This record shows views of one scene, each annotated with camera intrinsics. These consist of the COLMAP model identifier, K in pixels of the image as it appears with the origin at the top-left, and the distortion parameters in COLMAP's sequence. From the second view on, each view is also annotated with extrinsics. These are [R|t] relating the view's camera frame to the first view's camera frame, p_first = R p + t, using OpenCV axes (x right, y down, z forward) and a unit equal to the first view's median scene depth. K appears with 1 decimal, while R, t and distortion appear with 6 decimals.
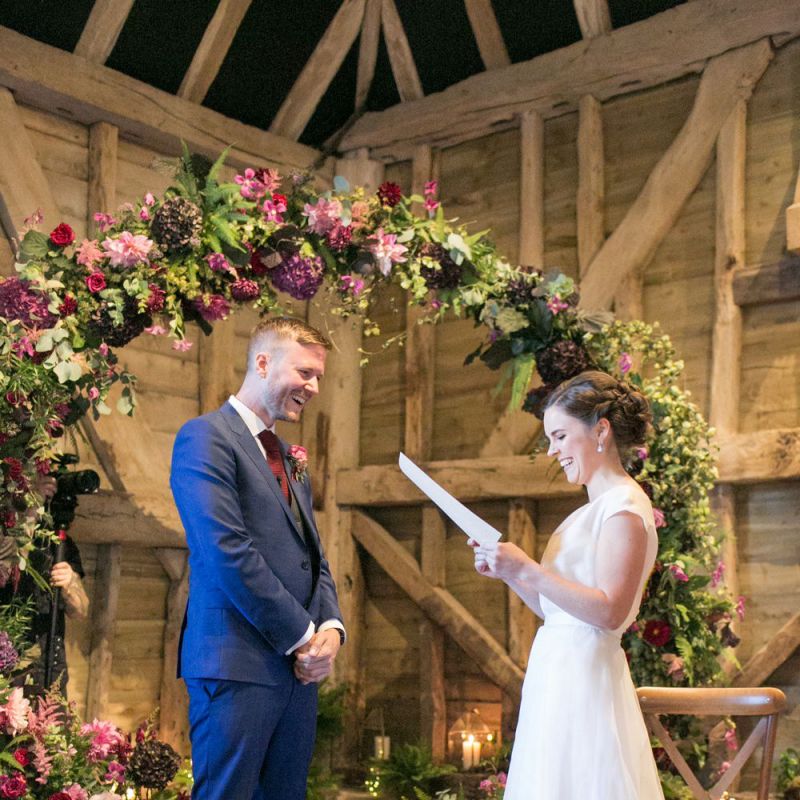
lens RADIAL K [[1193.0, 0, 399.7], [0, 1193.0, 591.1], [0, 0, 1]] dist [-0.095336, 0.095631]
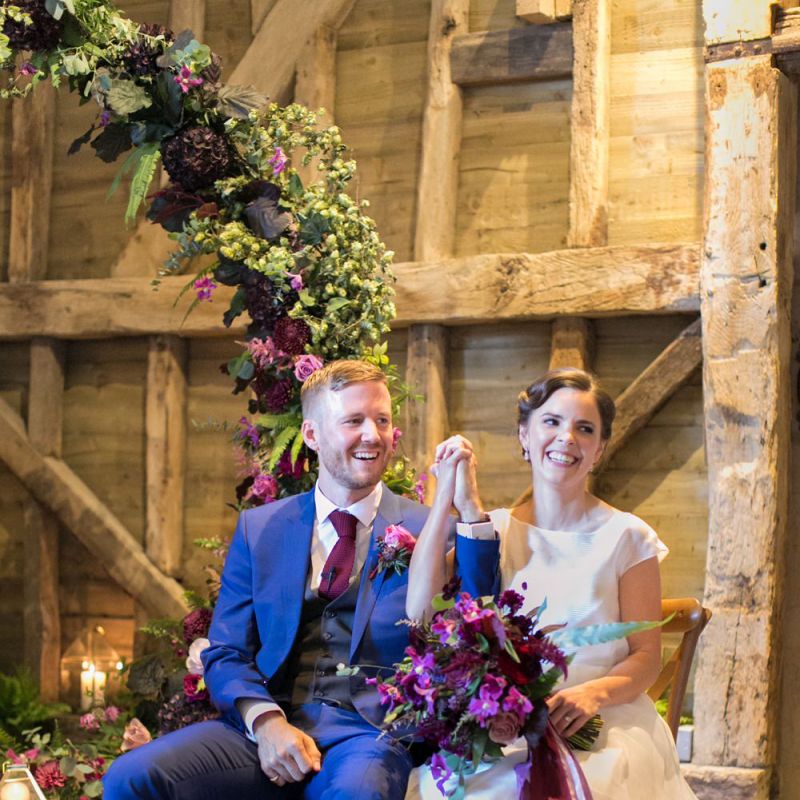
lens RADIAL K [[1825.5, 0, 399.1], [0, 1825.5, 555.3], [0, 0, 1]] dist [-0.173151, 0.357248]
pose [[0.983324, 0.009715, 0.181603, 0.049518], [-0.017829, 0.998912, 0.043101, 0.005890], [-0.180986, -0.045620, 0.982427, -0.131390]]
